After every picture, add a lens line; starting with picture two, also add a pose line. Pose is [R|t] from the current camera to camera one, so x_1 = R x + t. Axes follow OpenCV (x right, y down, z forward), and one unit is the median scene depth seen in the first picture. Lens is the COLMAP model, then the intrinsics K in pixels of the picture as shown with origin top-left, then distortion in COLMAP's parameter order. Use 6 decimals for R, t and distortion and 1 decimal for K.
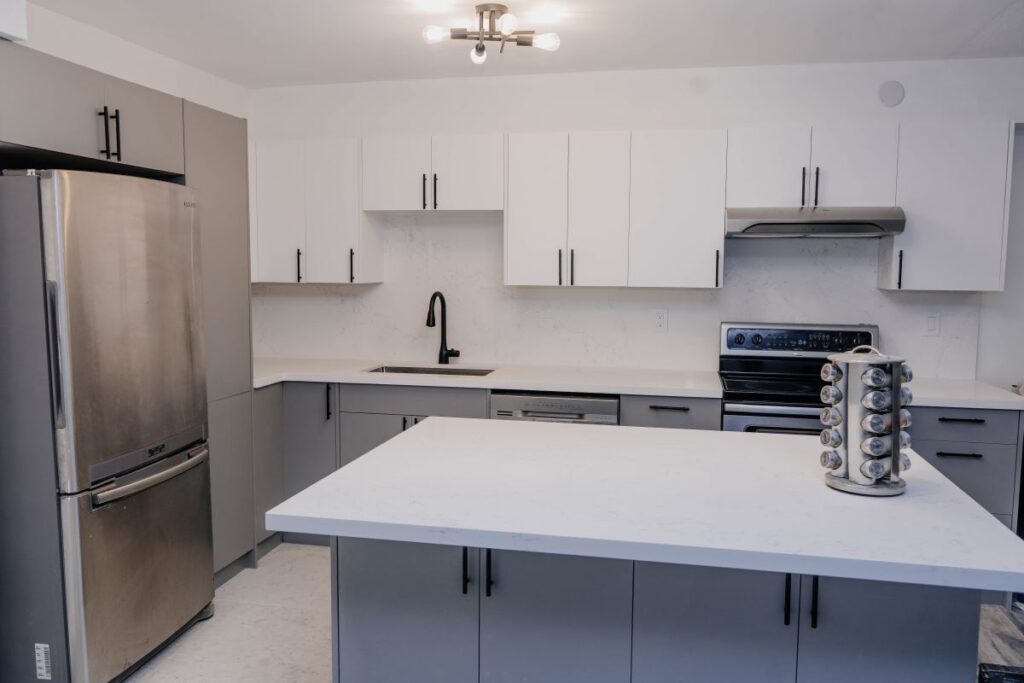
lens RADIAL K [[821.8, 0, 512.0], [0, 821.8, 341.5], [0, 0, 1]] dist [-0.011718, 0.013194]
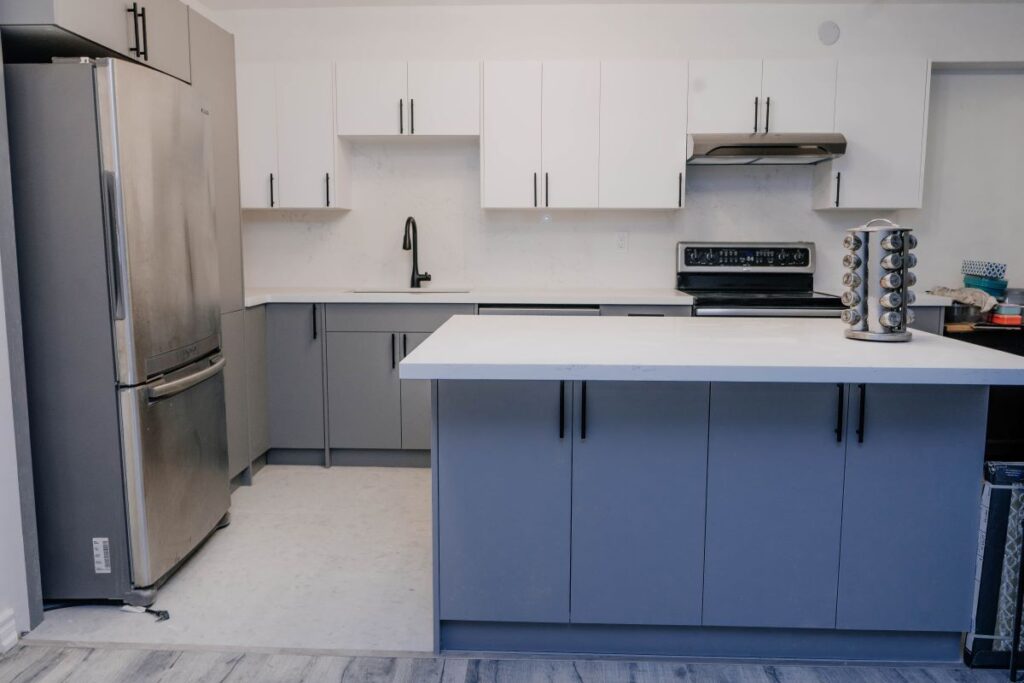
lens RADIAL K [[821.8, 0, 512.0], [0, 821.8, 341.5], [0, 0, 1]] dist [-0.011718, 0.013194]
pose [[0.985460, -0.026820, 0.167776, -0.159649], [0.021094, 0.999135, 0.035824, 0.068743], [-0.168592, -0.031764, 0.985174, -0.047065]]
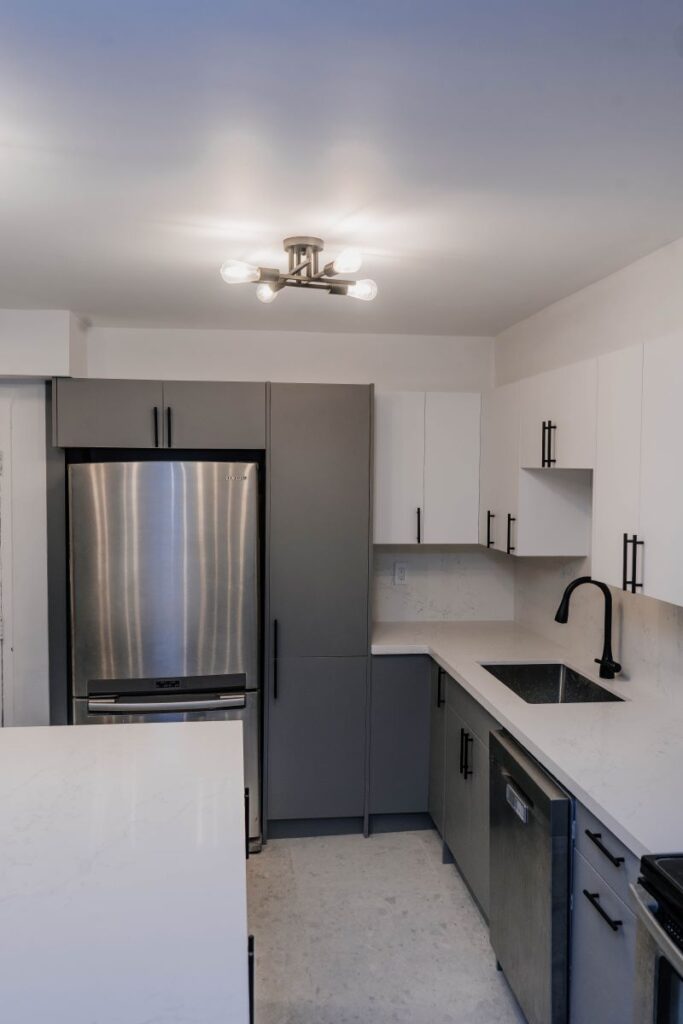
lens RADIAL K [[821.8, 0, 341.5], [0, 821.8, 512.0], [0, 0, 1]] dist [-0.011718, 0.013194]
pose [[0.329860, 0.043286, -0.943037, 0.583555], [-0.095263, 0.995375, 0.012367, -0.118931], [0.939211, 0.085757, 0.332458, 0.614148]]
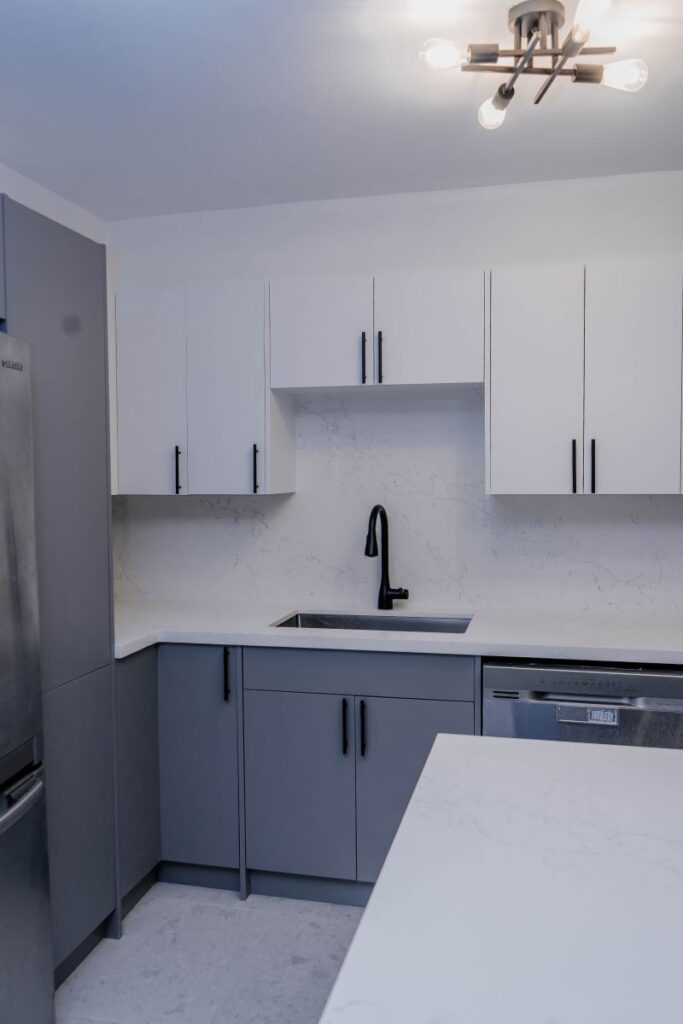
lens RADIAL K [[841.9, 0, 341.5], [0, 841.9, 512.0], [0, 0, 1]] dist [-0.017545, 0.002056]
pose [[0.999631, -0.013809, -0.023411, -0.117449], [0.012701, 0.998823, -0.046814, -0.024968], [0.024030, 0.046500, 0.998629, 0.331689]]
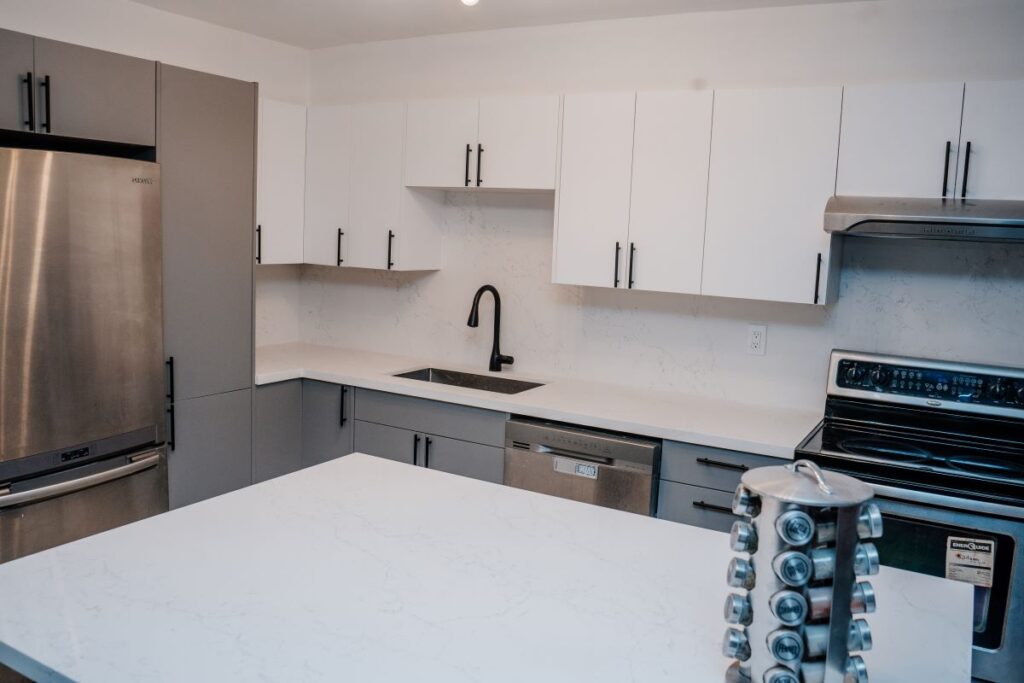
lens RADIAL K [[839.9, 0, 512.0], [0, 839.9, 341.5], [0, 0, 1]] dist [-0.121058, 0.074926]
pose [[0.952731, 0.074385, -0.294570, 0.210311], [-0.065404, 0.997047, 0.040240, -0.044197], [0.296693, -0.019072, 0.954782, 0.217090]]
